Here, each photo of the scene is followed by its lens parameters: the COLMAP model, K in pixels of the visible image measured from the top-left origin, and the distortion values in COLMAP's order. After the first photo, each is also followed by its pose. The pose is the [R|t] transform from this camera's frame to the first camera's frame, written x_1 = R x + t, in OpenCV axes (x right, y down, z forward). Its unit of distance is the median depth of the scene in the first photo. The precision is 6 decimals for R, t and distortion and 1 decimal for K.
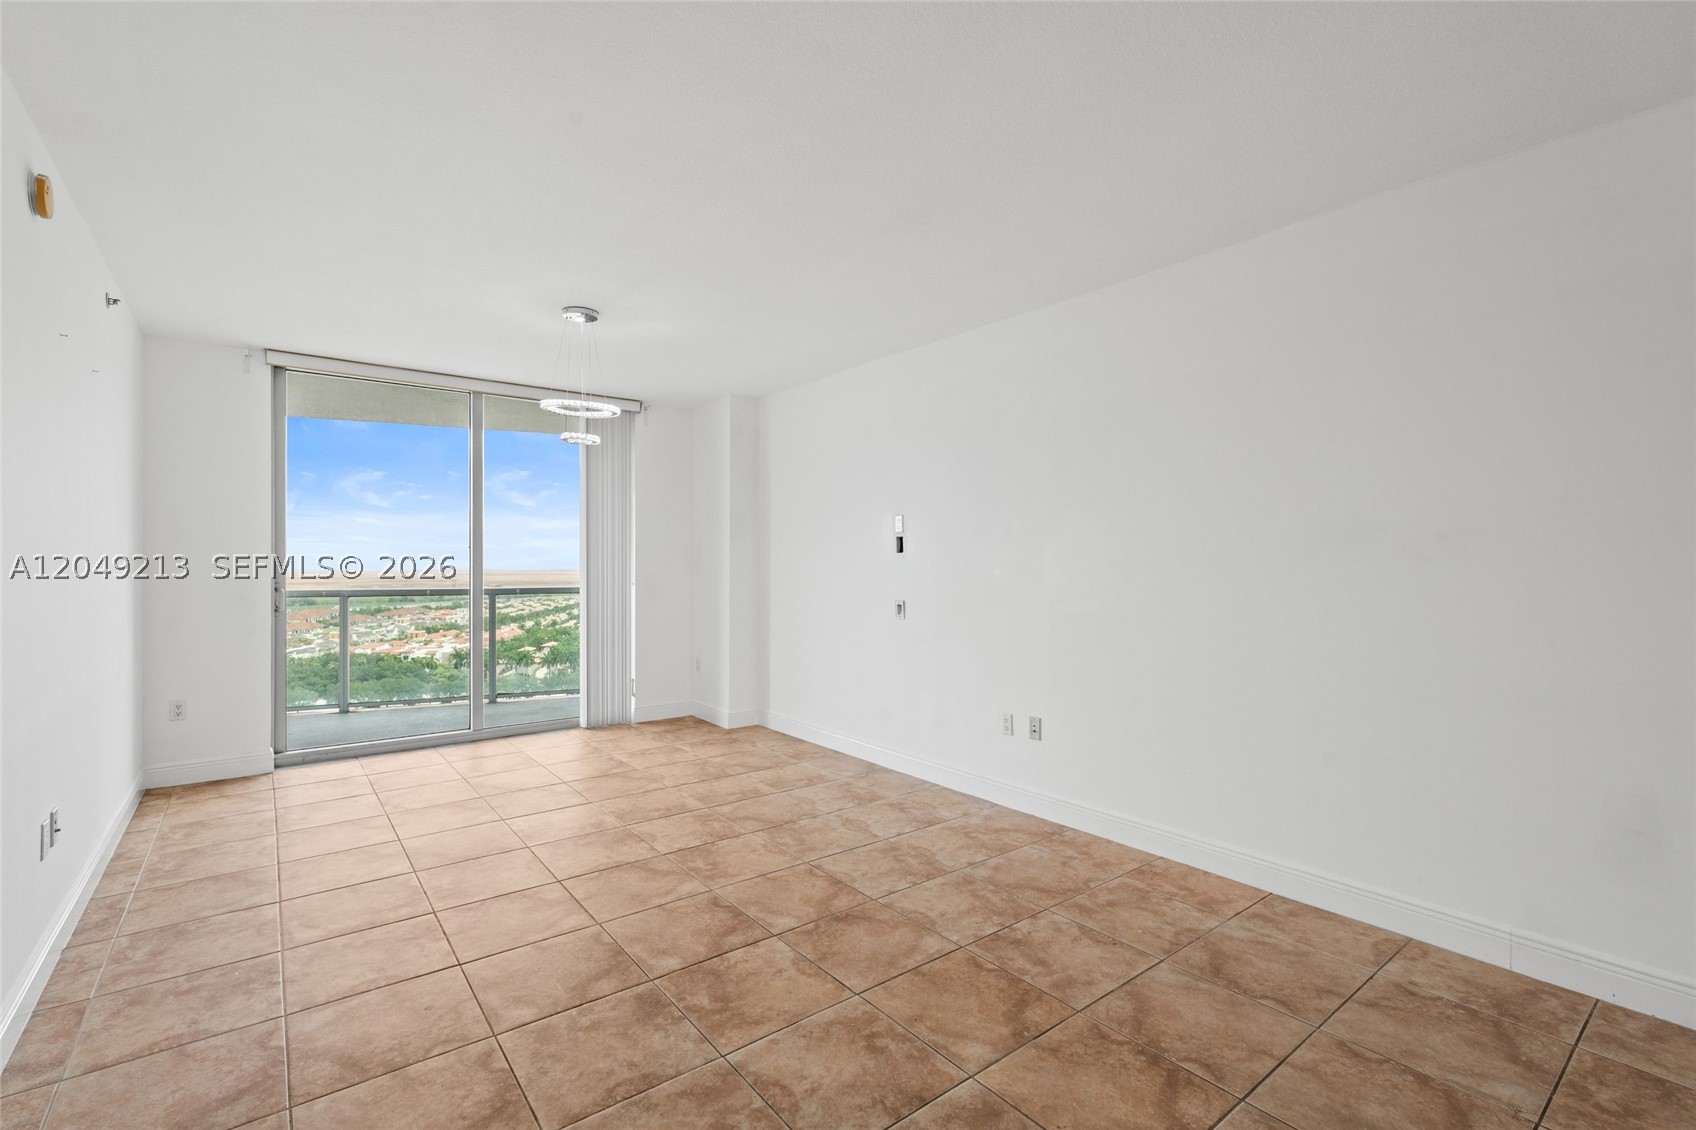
lens RADIAL K [[763.6, 0, 848.0], [0, 763.6, 565.0], [0, 0, 1]] dist [-0.002128, -0.000267]
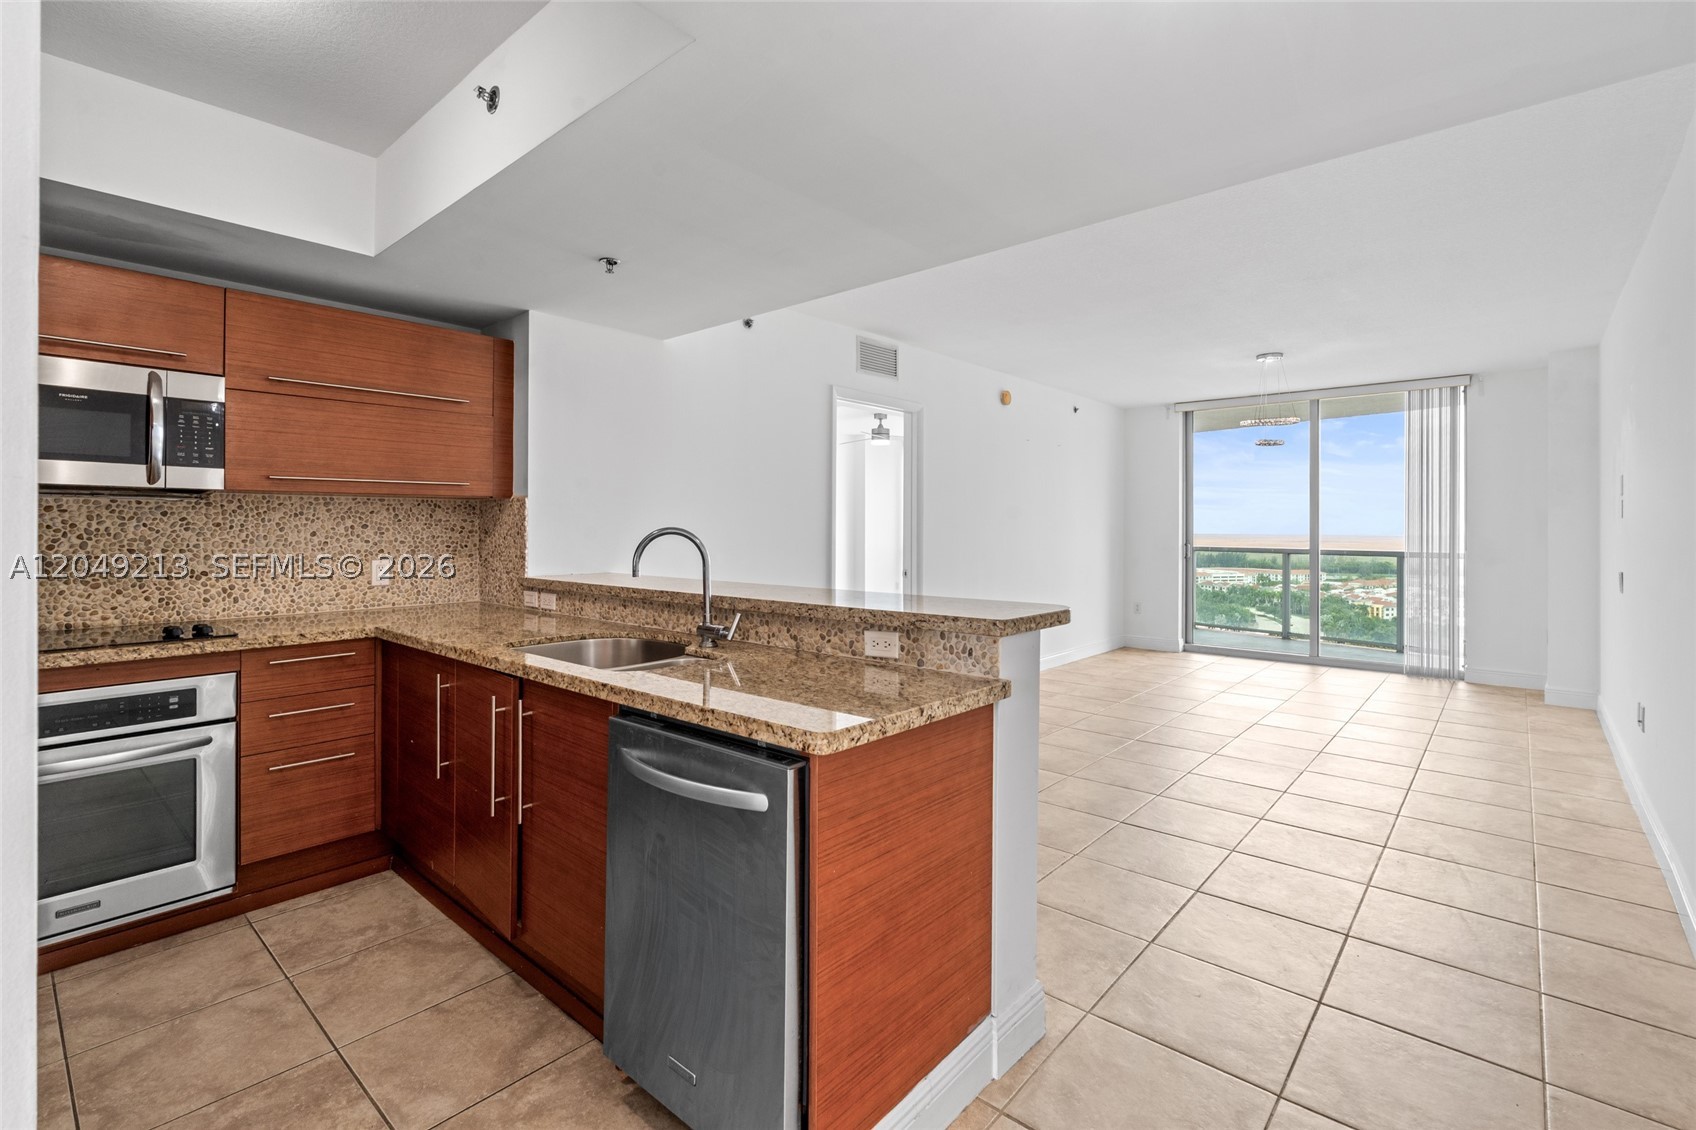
lens RADIAL K [[769.4, 0, 841.6], [0, 769.4, 524.9], [0, 0, 1]] dist [-0.000806, -0.000029]
pose [[0.185094, -0.003682, -0.982714, 1.152658], [-0.005799, 0.999971, -0.004839, 0.002190], [0.982704, 0.006594, 0.185067, -0.084558]]
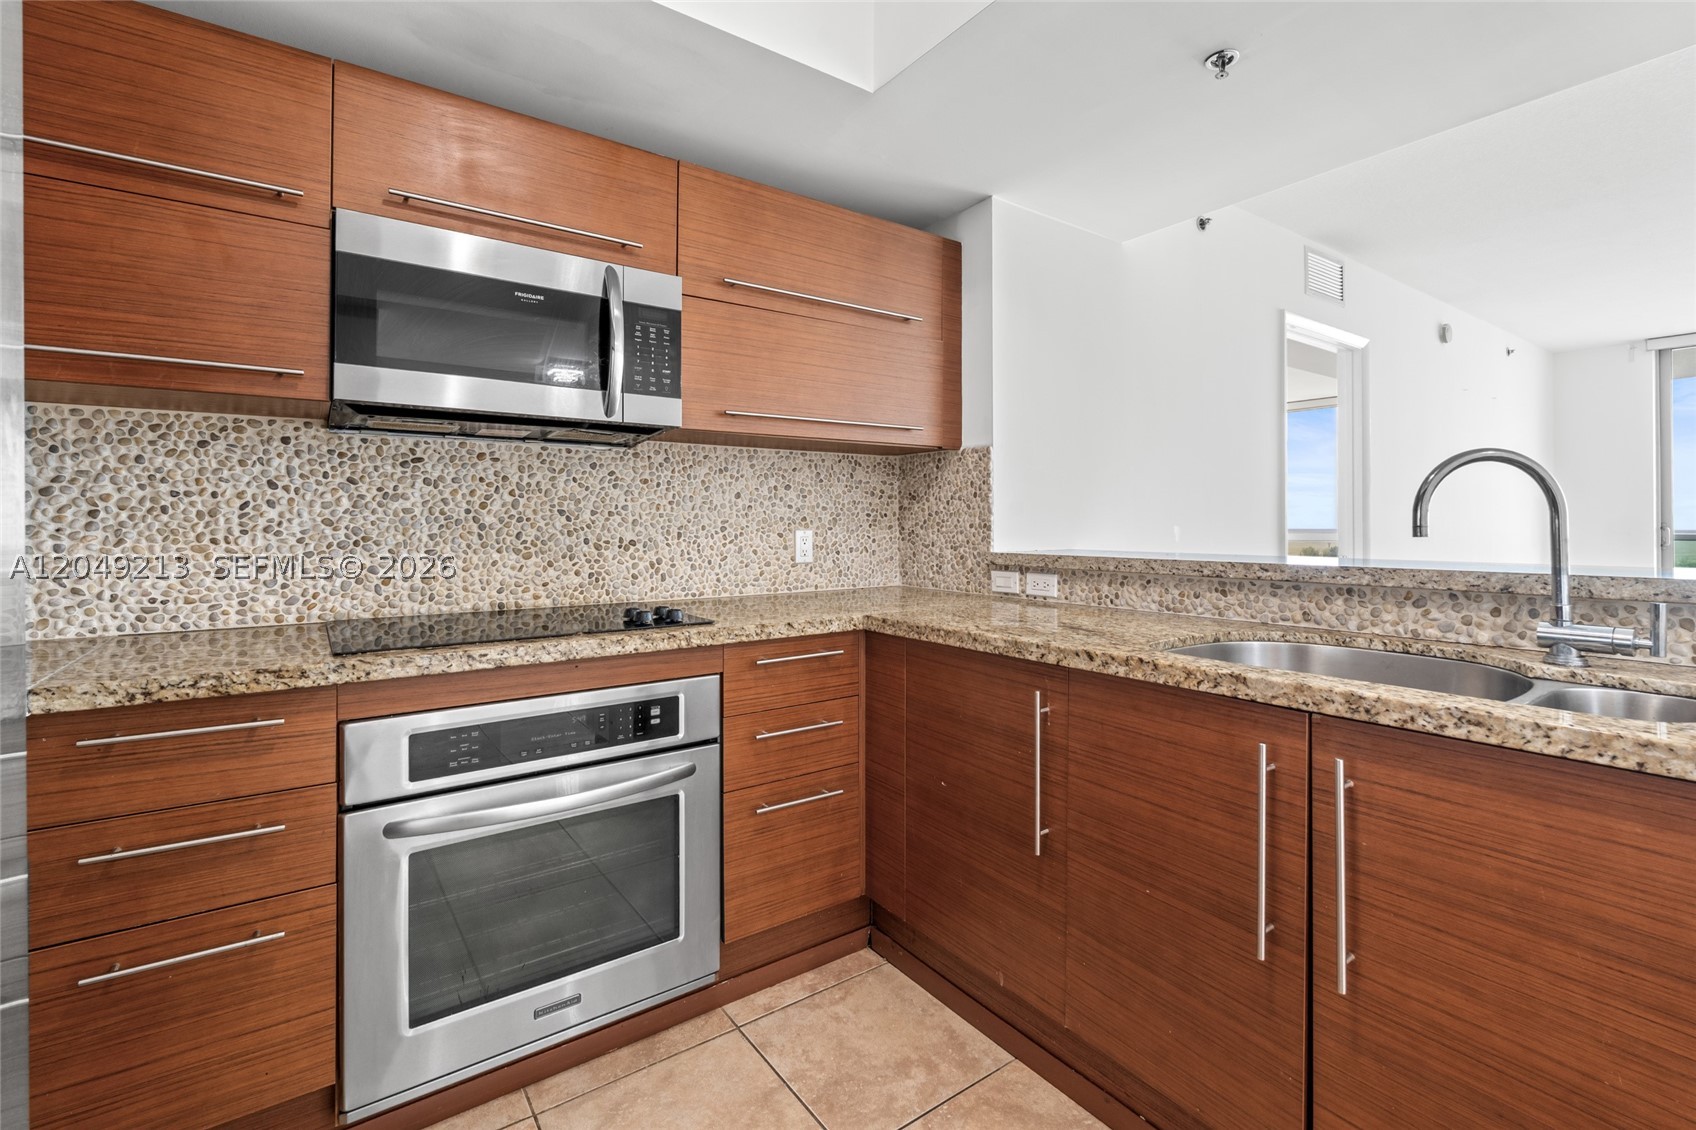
lens RADIAL K [[765.9, 0, 850.0], [0, 765.9, 518.9], [0, 0, 1]] dist [-0.000204, 0.000434]
pose [[-0.037401, -0.008076, -0.999268, 0.823812], [-0.001347, 0.999967, -0.008031, 0.043031], [0.999299, 0.001046, -0.037410, -0.428732]]
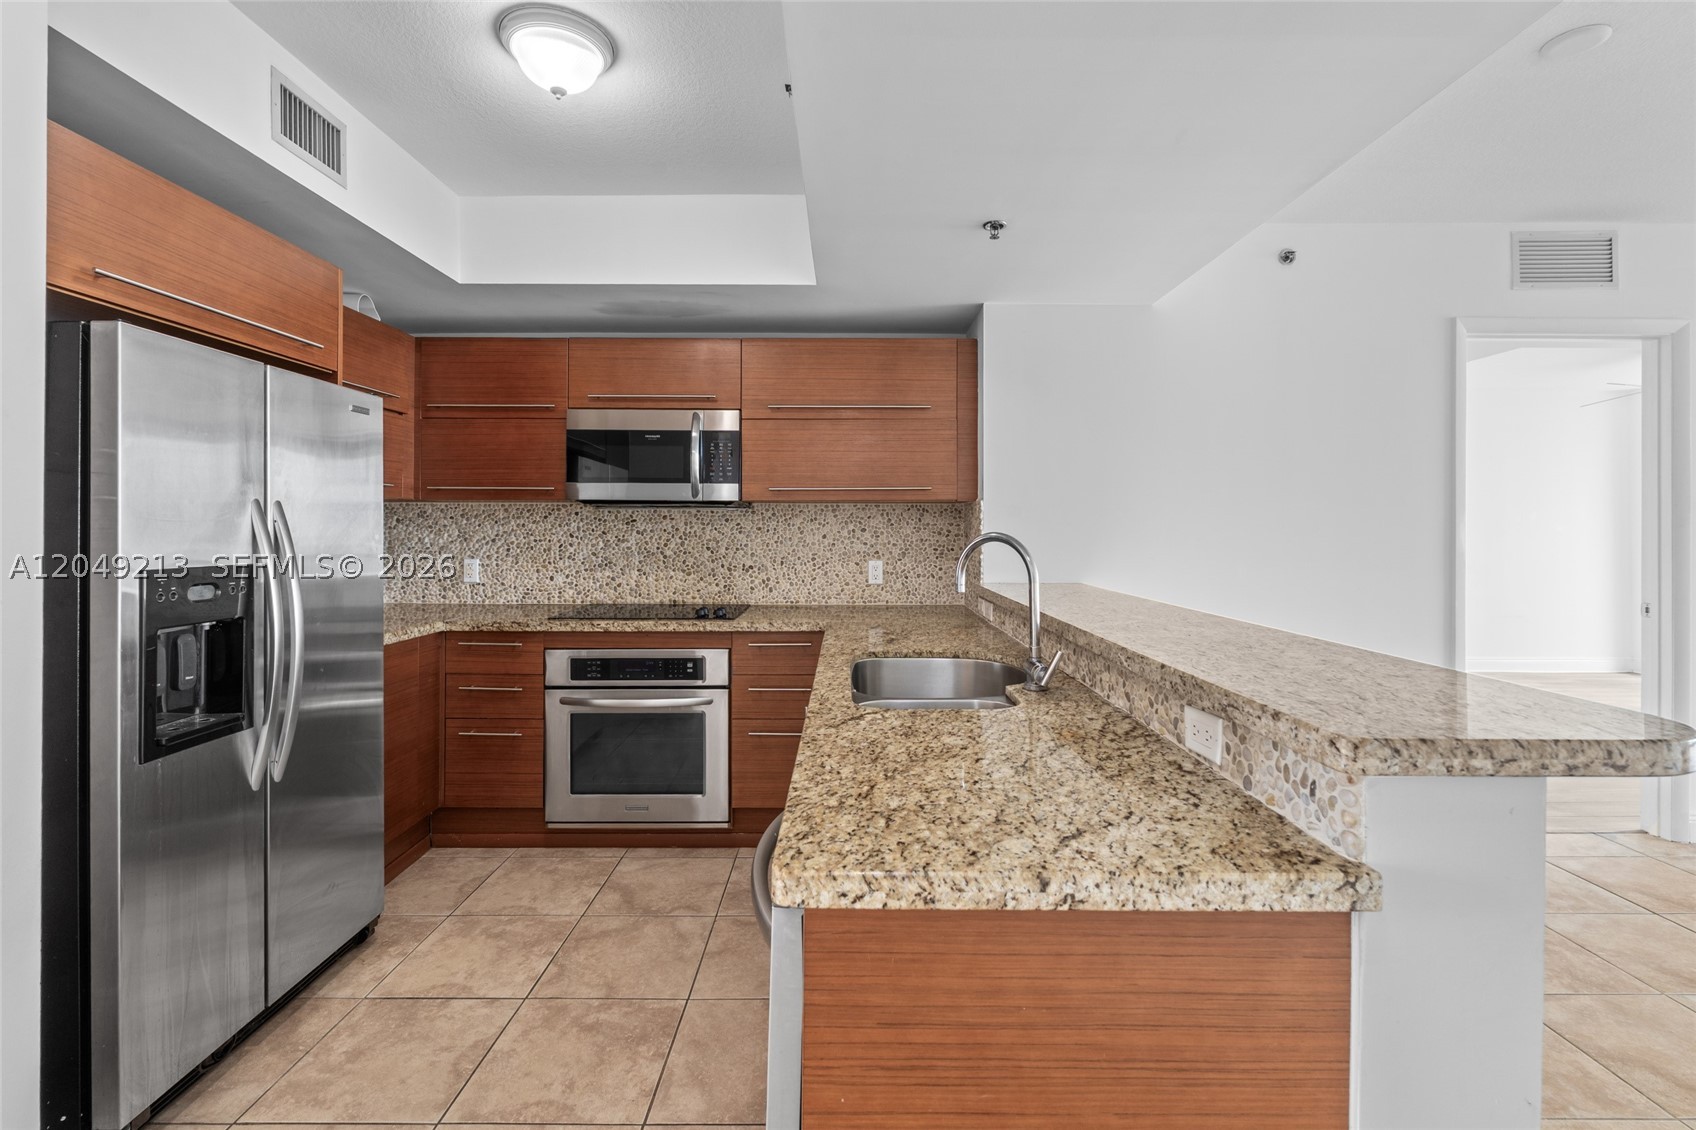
lens RADIAL K [[760.3, 0, 848.3], [0, 760.3, 526.3], [0, 0, 1]] dist [-0.001333, 0.000177]
pose [[-0.610528, -0.004900, -0.791979, 0.930288], [-0.006351, 0.999979, -0.001291, -0.001182], [0.791969, 0.004242, -0.610547, 0.153967]]
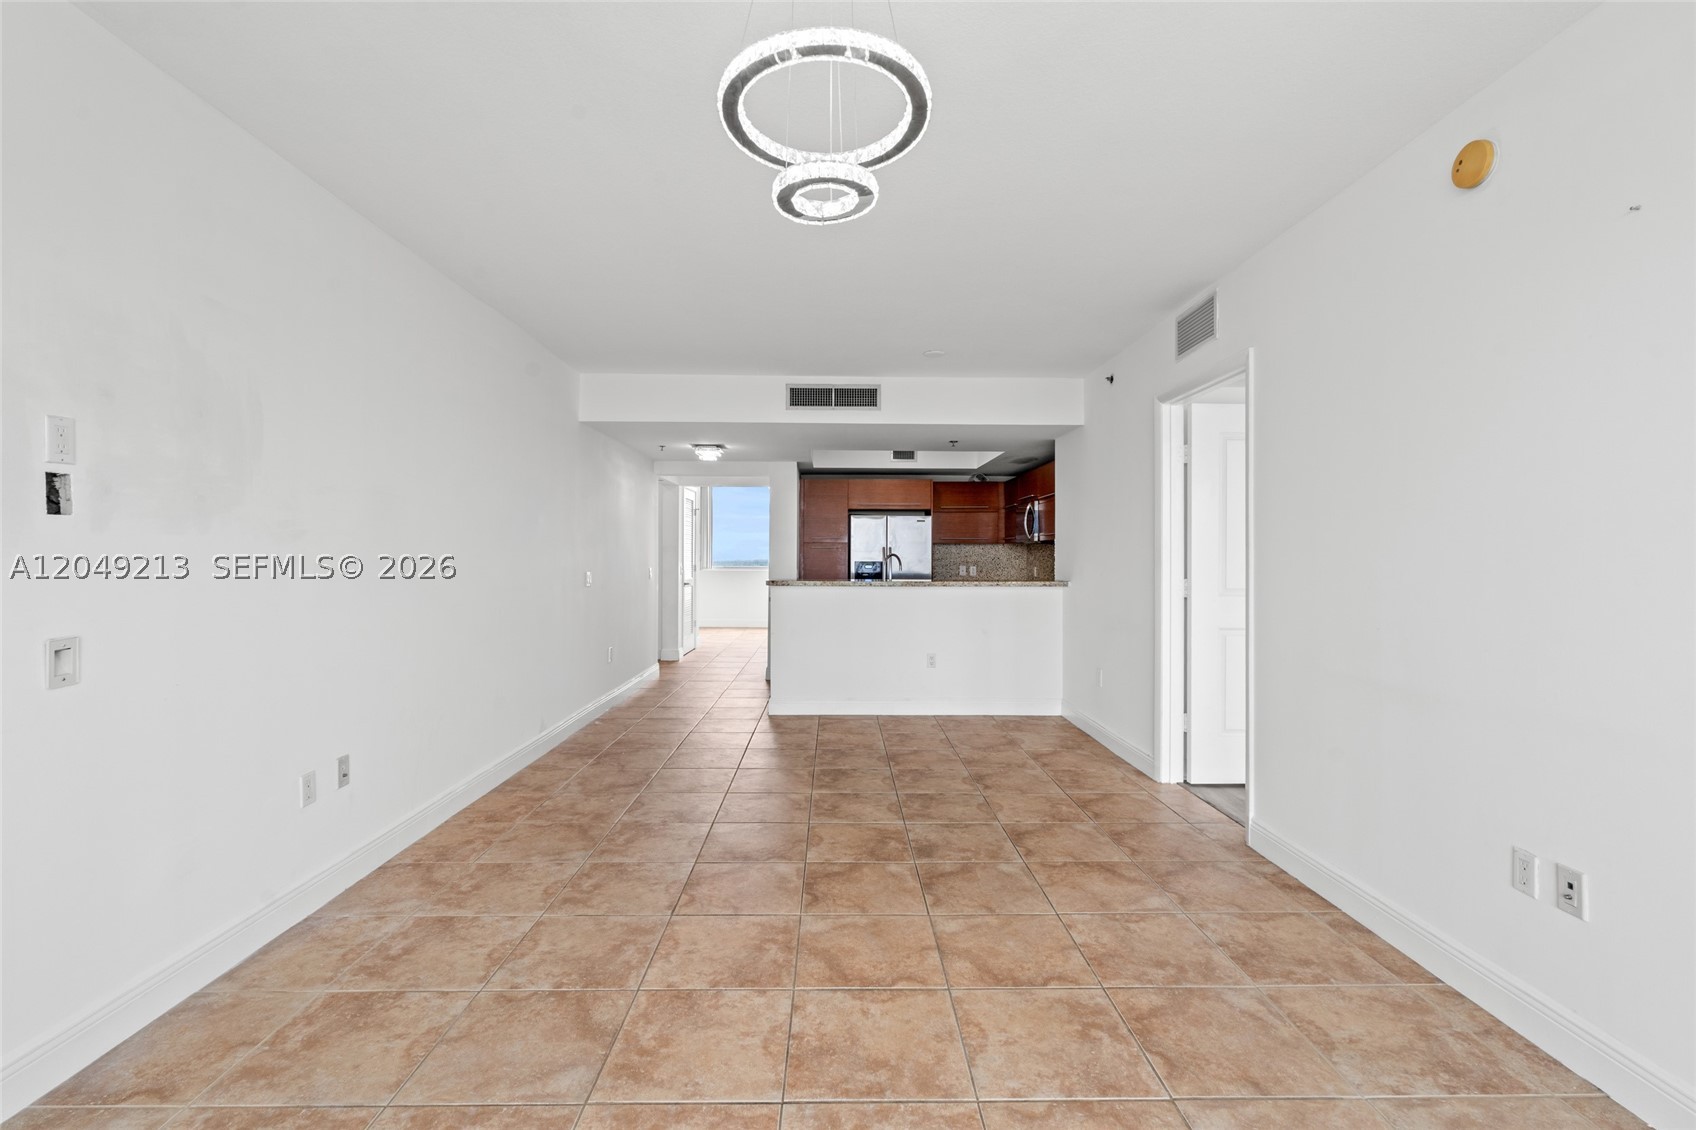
lens RADIAL K [[748.0, 0, 849.7], [0, 748.0, 553.6], [0, 0, 1]] dist [-0.002086, 0.000169]
pose [[-0.801728, -0.001453, 0.597687, -0.700833], [-0.002854, 0.999995, -0.001397, 0.005776], [-0.597682, -0.002825, -0.801728, 1.569460]]
